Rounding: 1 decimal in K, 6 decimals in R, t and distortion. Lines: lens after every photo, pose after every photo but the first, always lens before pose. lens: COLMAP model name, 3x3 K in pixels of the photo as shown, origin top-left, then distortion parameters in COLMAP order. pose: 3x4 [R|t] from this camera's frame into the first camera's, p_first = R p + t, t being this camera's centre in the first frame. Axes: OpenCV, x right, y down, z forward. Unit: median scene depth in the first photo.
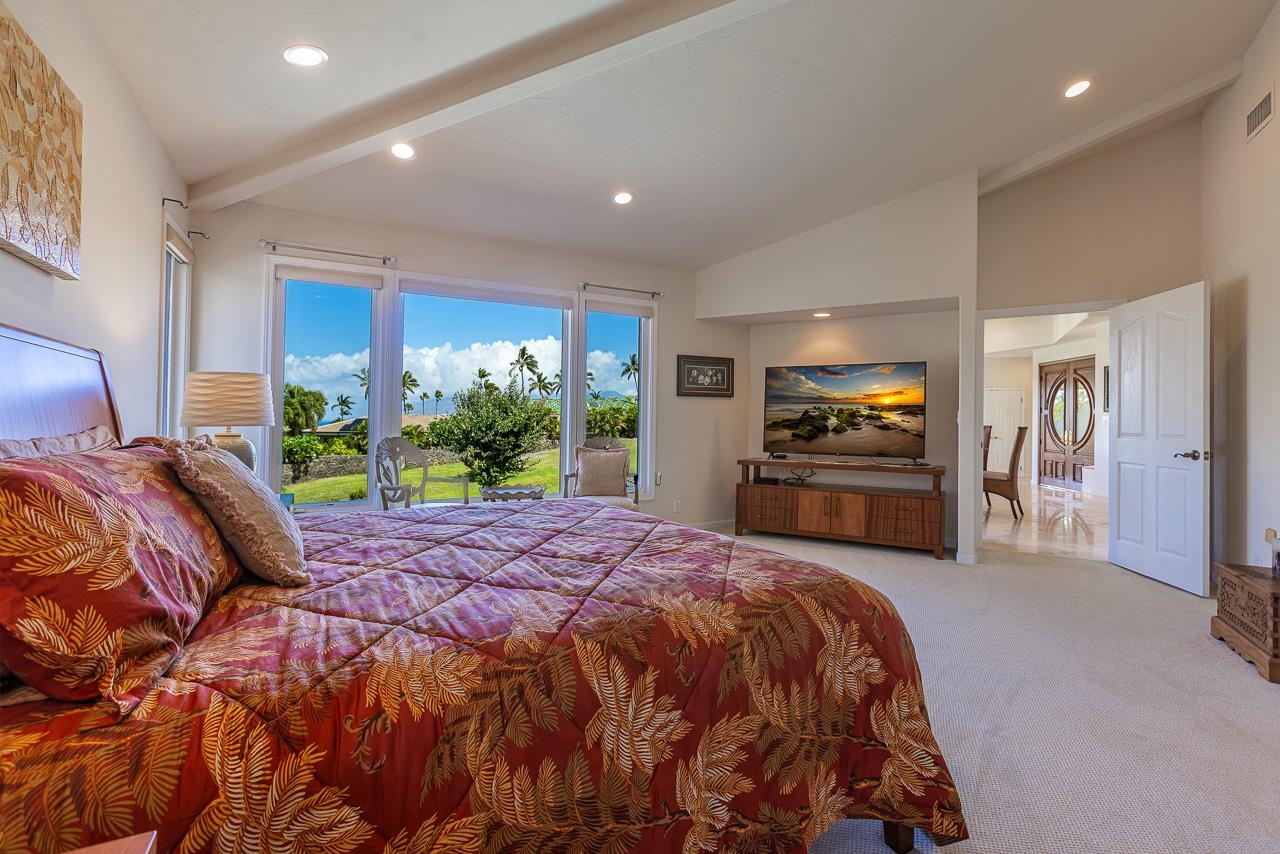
lens RADIAL K [[581.0, 0, 646.1], [0, 581.0, 419.6], [0, 0, 1]] dist [0.000405, 0.000321]
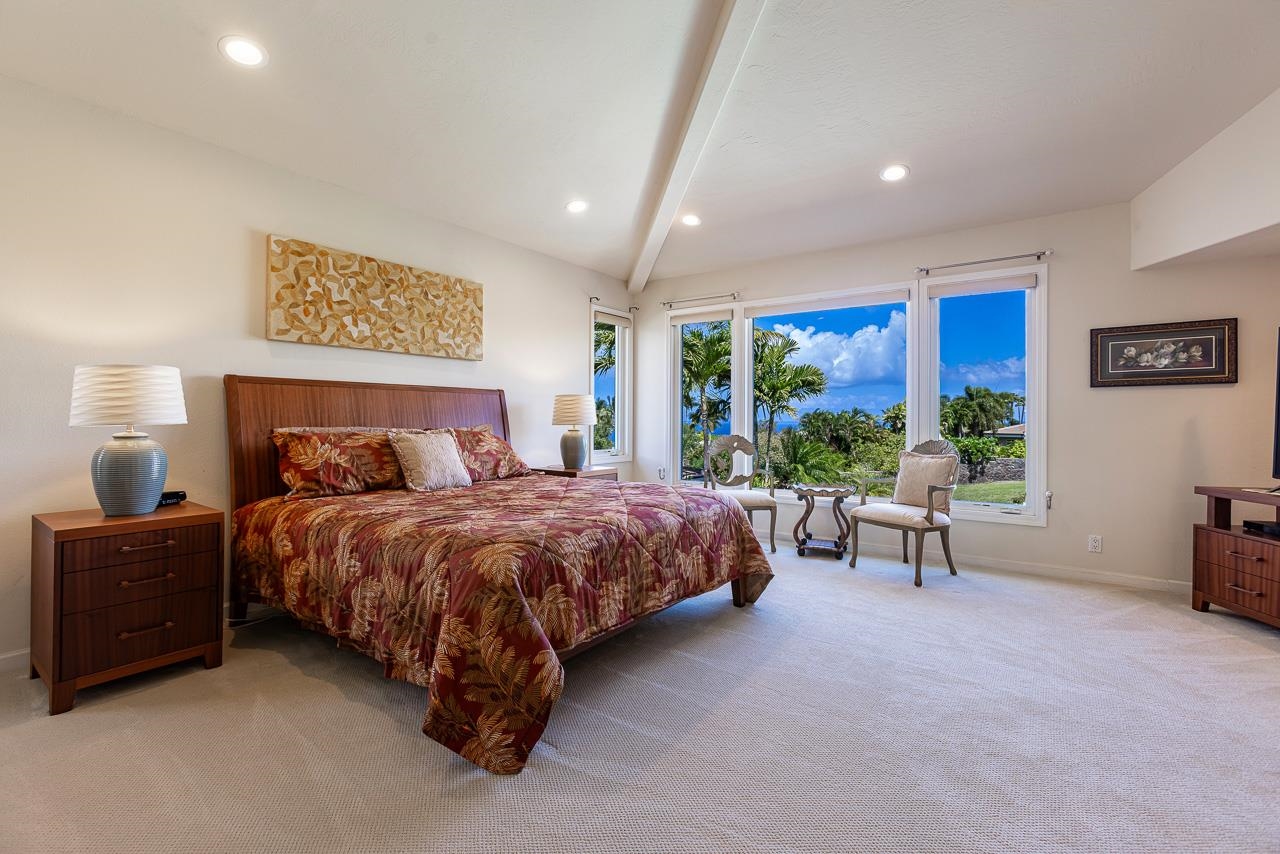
lens RADIAL K [[581.0, 0, 645.7], [0, 581.0, 423.2], [0, 0, 1]] dist [0.000405, 0.000321]
pose [[0.424780, 0.003813, -0.905289, 0.443351], [-0.000799, 0.999992, 0.003838, 0.000440], [0.905296, -0.000907, 0.424779, 0.199625]]
